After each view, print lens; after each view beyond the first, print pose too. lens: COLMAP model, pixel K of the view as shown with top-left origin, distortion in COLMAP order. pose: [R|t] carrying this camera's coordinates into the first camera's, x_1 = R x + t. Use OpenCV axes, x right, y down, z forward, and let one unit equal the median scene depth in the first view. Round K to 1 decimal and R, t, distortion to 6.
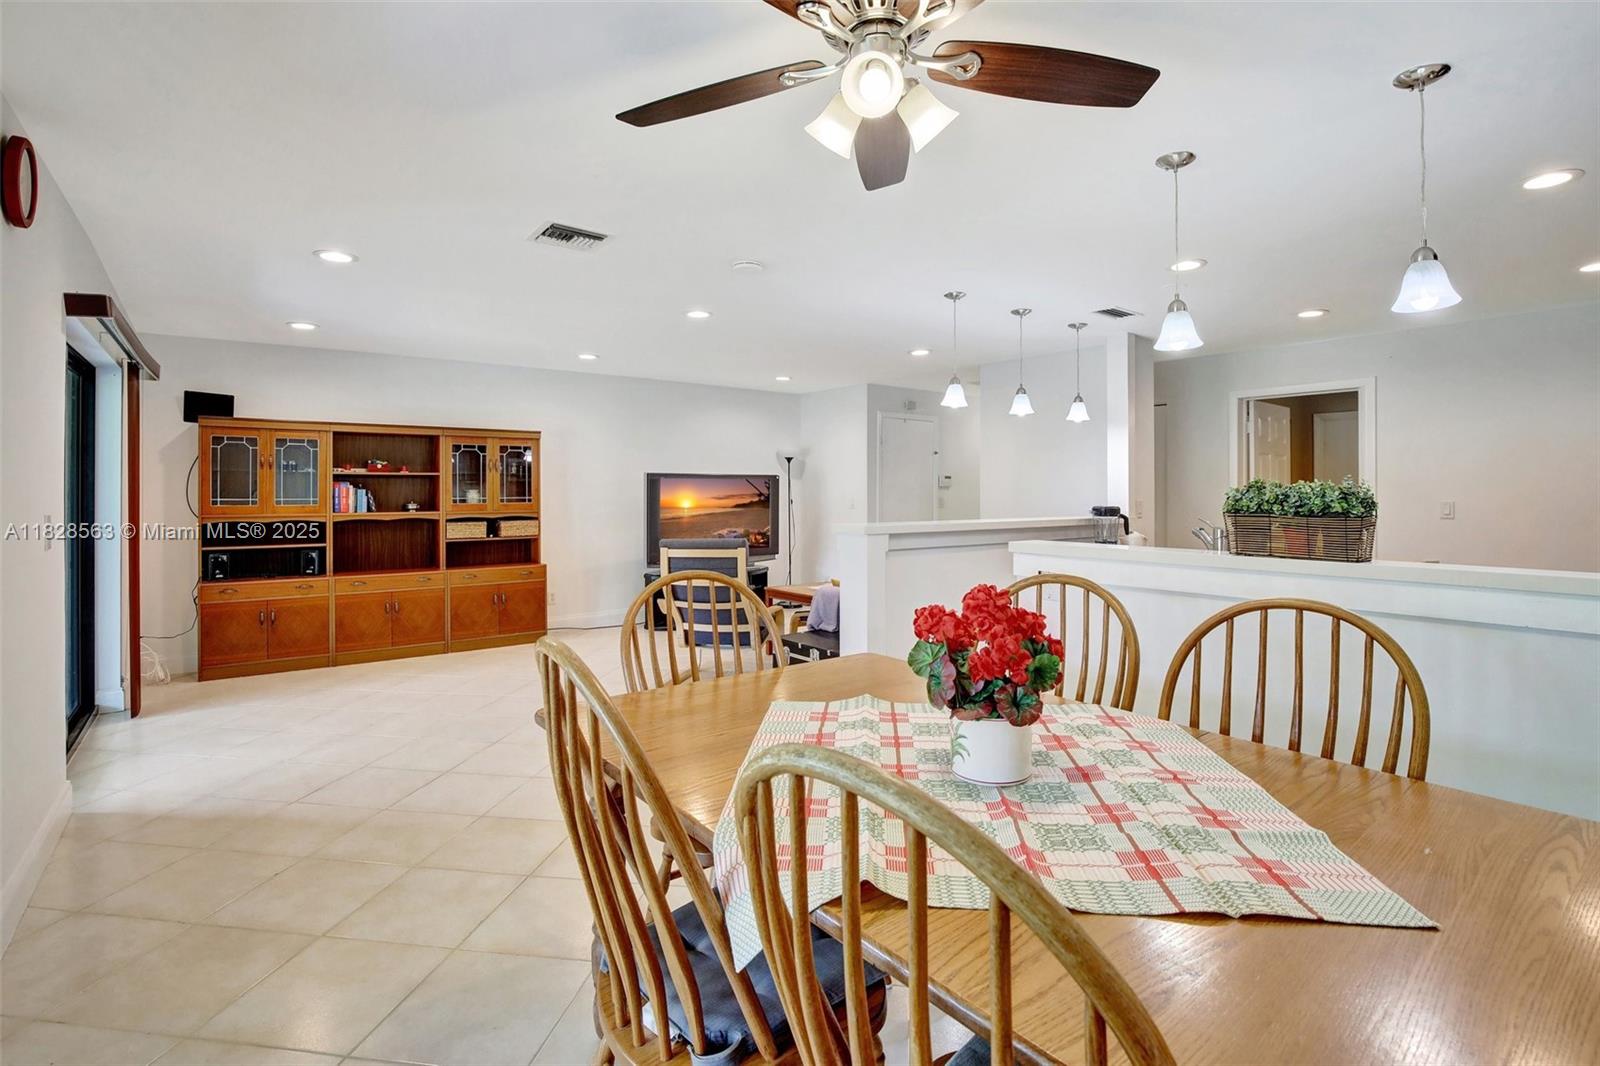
lens RADIAL K [[745.5, 0, 807.1], [0, 745.5, 509.1], [0, 0, 1]] dist [-0.024181, 0.000260]
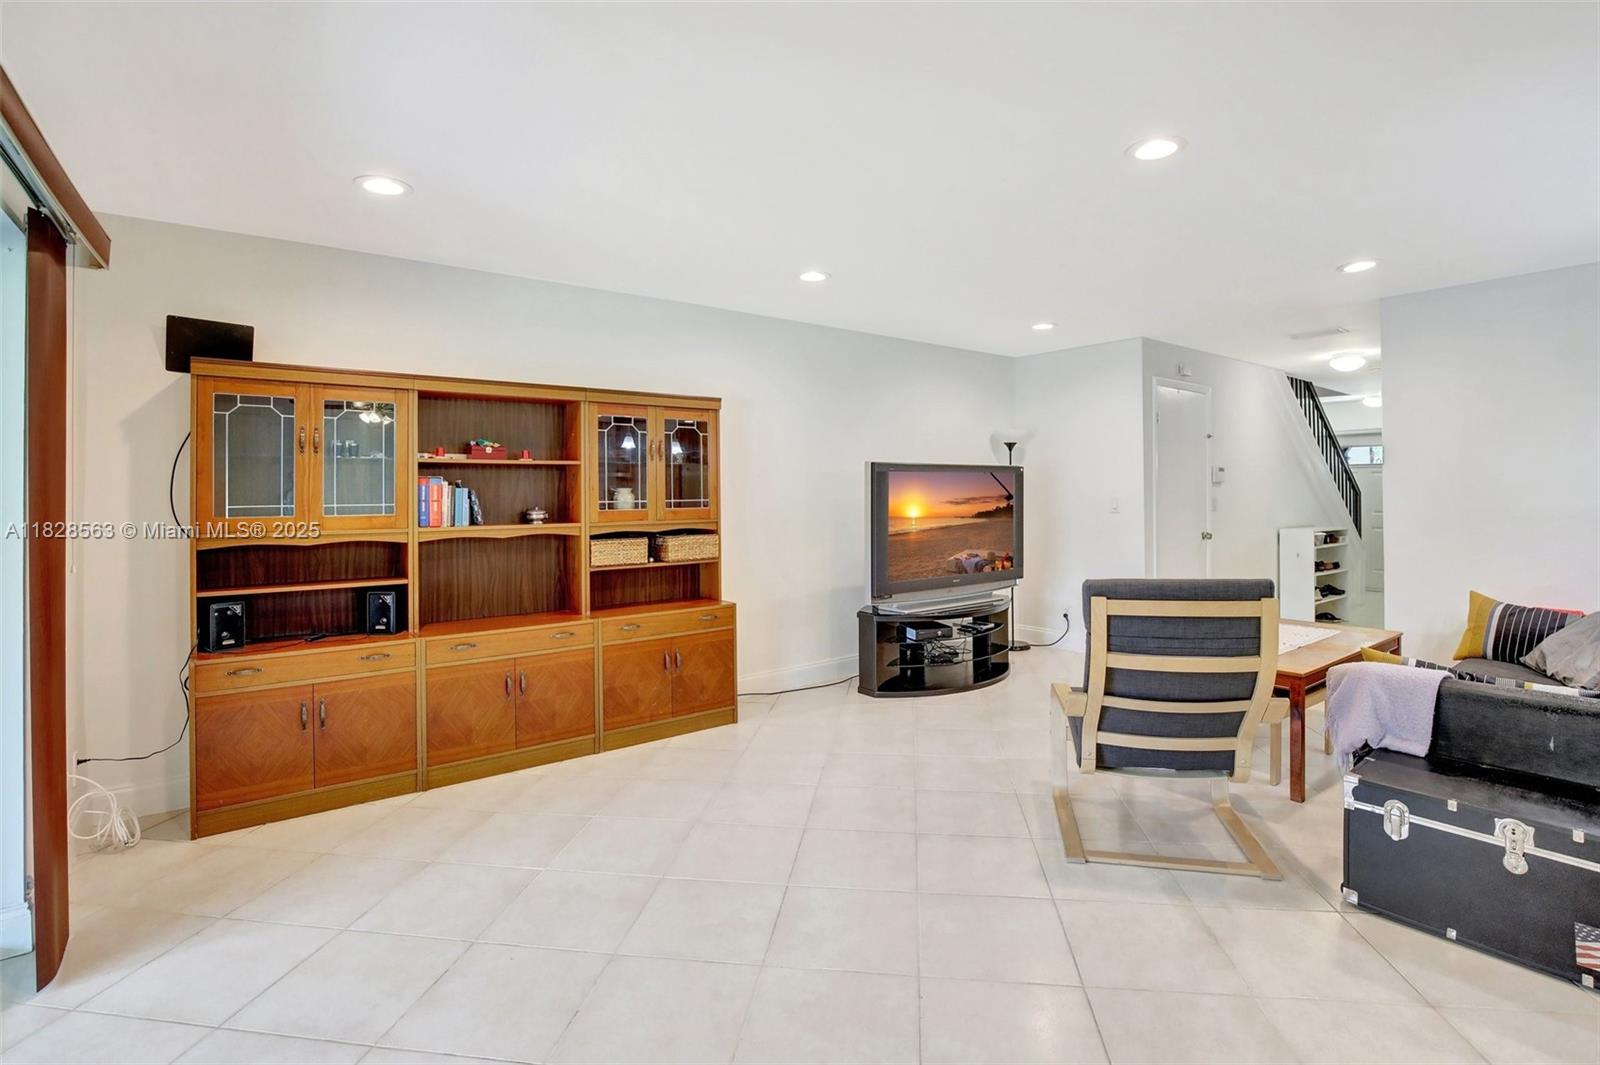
lens RADIAL K [[741.1, 0, 802.7], [0, 741.1, 504.7], [0, 0, 1]] dist [-0.023114, 0.000712]
pose [[0.999985, -0.001785, -0.005171, -0.310819], [0.001774, 0.999996, -0.002108, -0.010886], [0.005175, 0.002099, 0.999984, 0.384610]]
